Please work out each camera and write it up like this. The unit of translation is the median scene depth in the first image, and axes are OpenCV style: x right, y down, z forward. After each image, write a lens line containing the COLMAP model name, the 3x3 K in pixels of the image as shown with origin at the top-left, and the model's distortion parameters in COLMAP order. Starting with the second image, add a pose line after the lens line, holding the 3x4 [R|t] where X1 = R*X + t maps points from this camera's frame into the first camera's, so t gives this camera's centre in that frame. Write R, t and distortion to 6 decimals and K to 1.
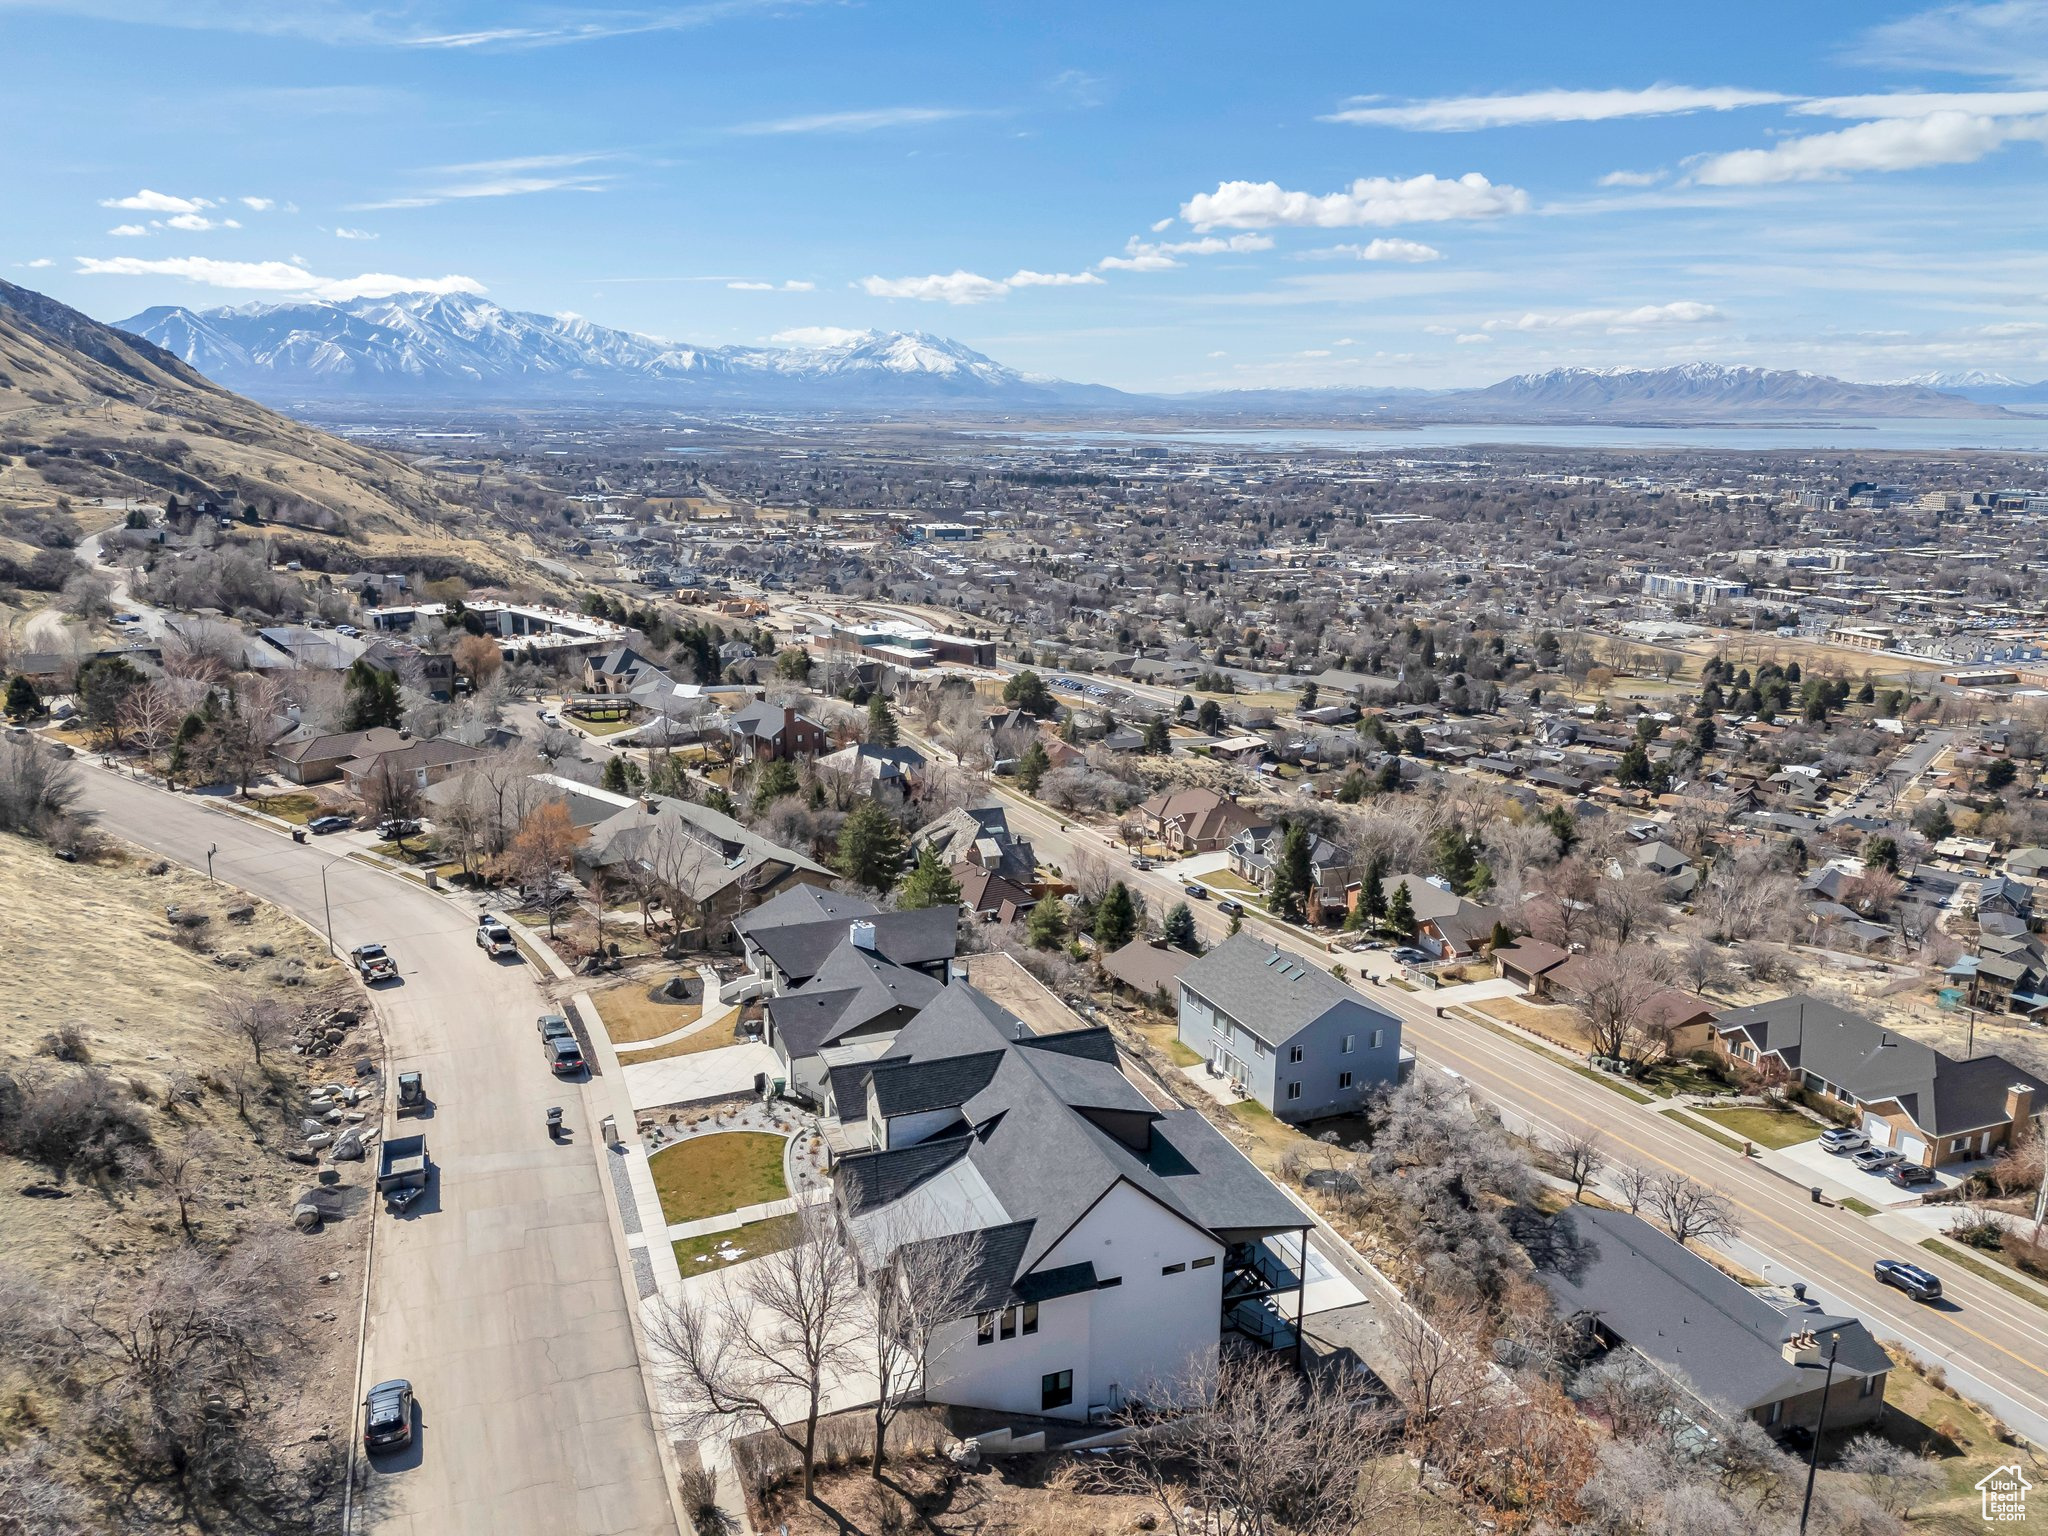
lens RADIAL K [[1490.7, 0, 1028.9], [0, 1490.7, 763.9], [0, 0, 1]] dist [0.088314, -0.080657]
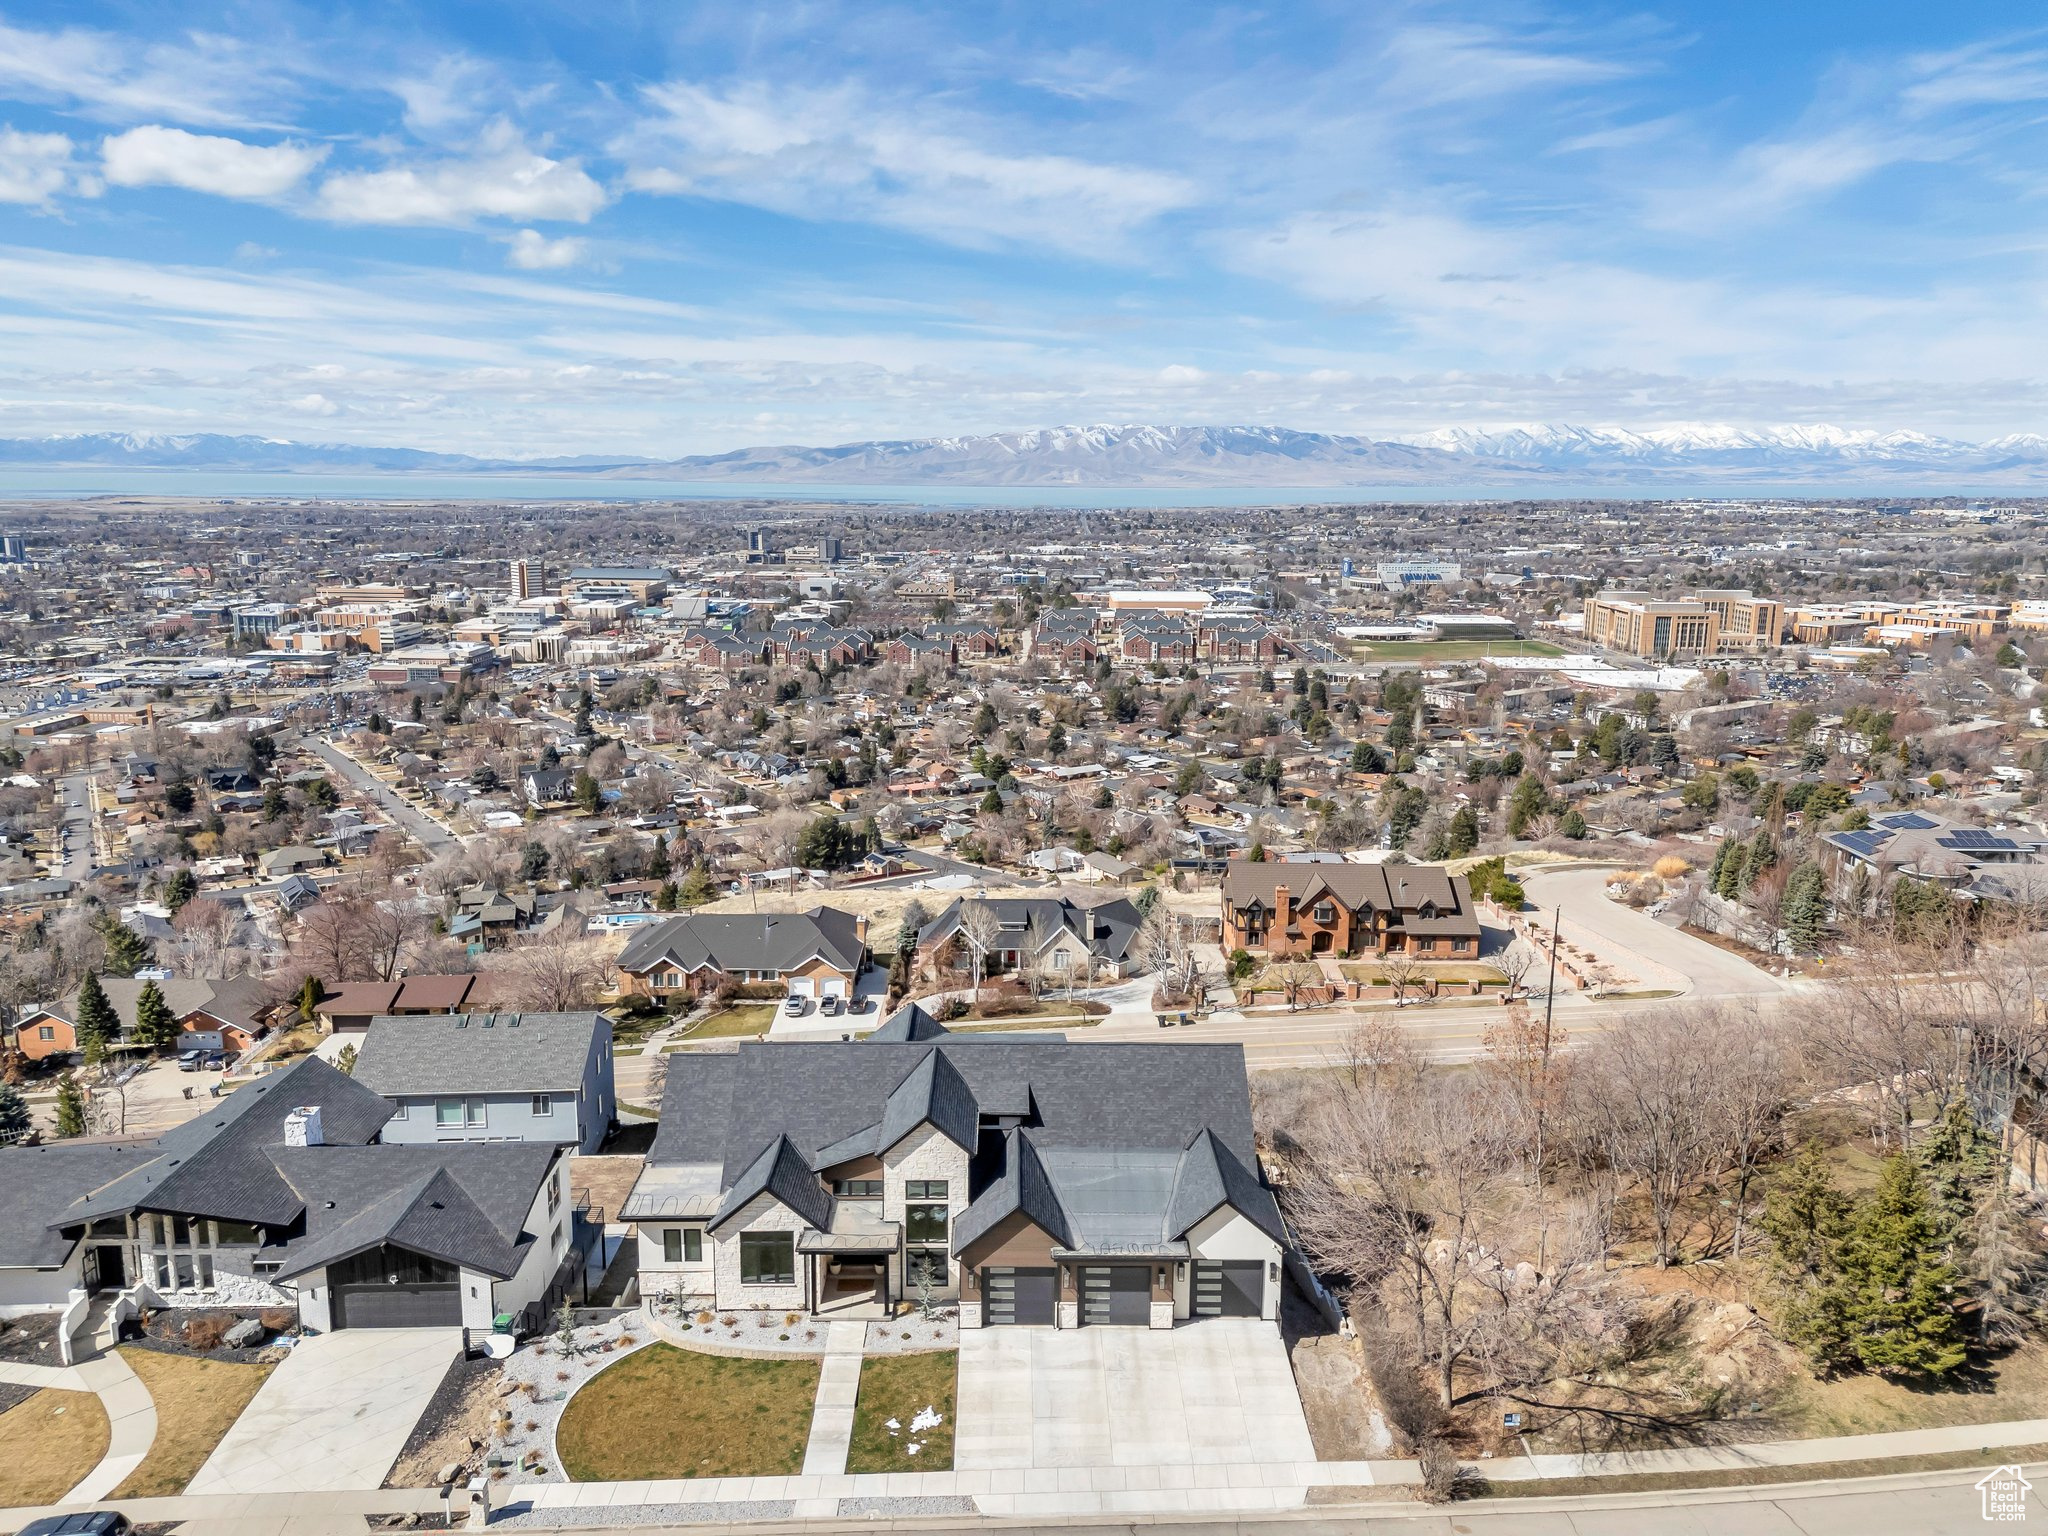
lens RADIAL K [[1490.7, 0, 1020.2], [0, 1490.7, 743.7], [0, 0, 1]] dist [0.088314, -0.080657]
pose [[0.352105, -0.176956, 0.919080, -0.114833], [0.222081, 0.969718, 0.101625, -0.008570], [-0.909232, 0.168327, 0.380741, 0.088916]]
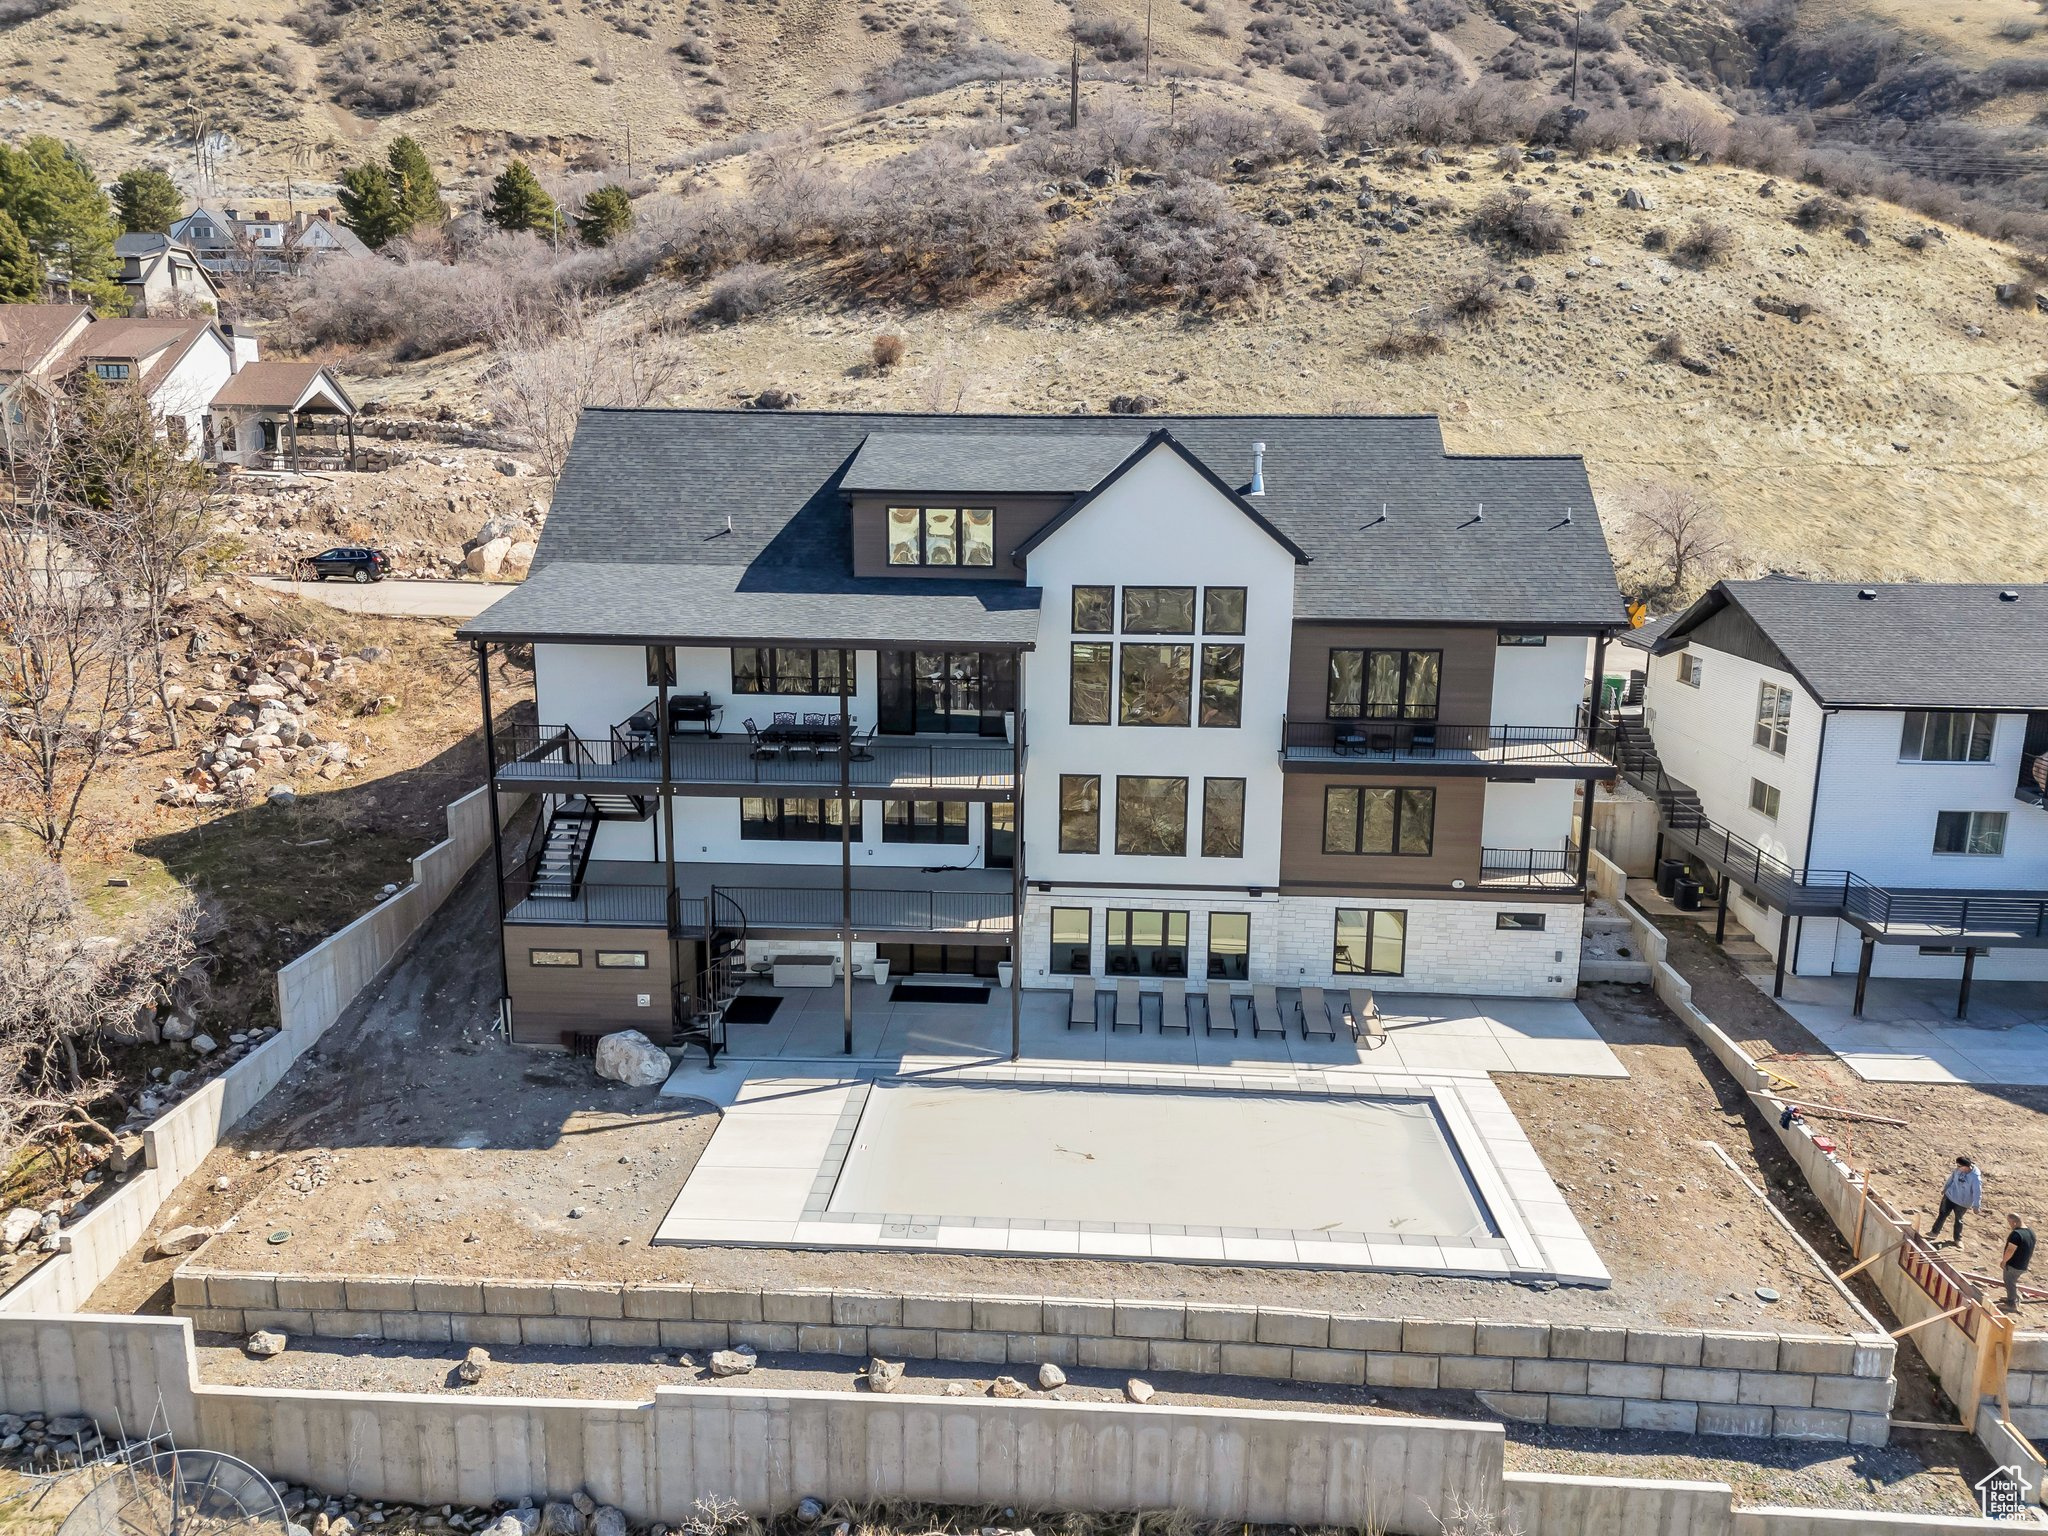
lens RADIAL K [[1490.7, 0, 1021.5], [0, 1490.7, 759.1], [0, 0, 1]] dist [0.088314, -0.080657]
pose [[-0.408751, 0.174995, -0.895712, 0.072031], [-0.233281, 0.928808, 0.287917, 0.023477], [0.882328, 0.326639, -0.338828, 0.178202]]
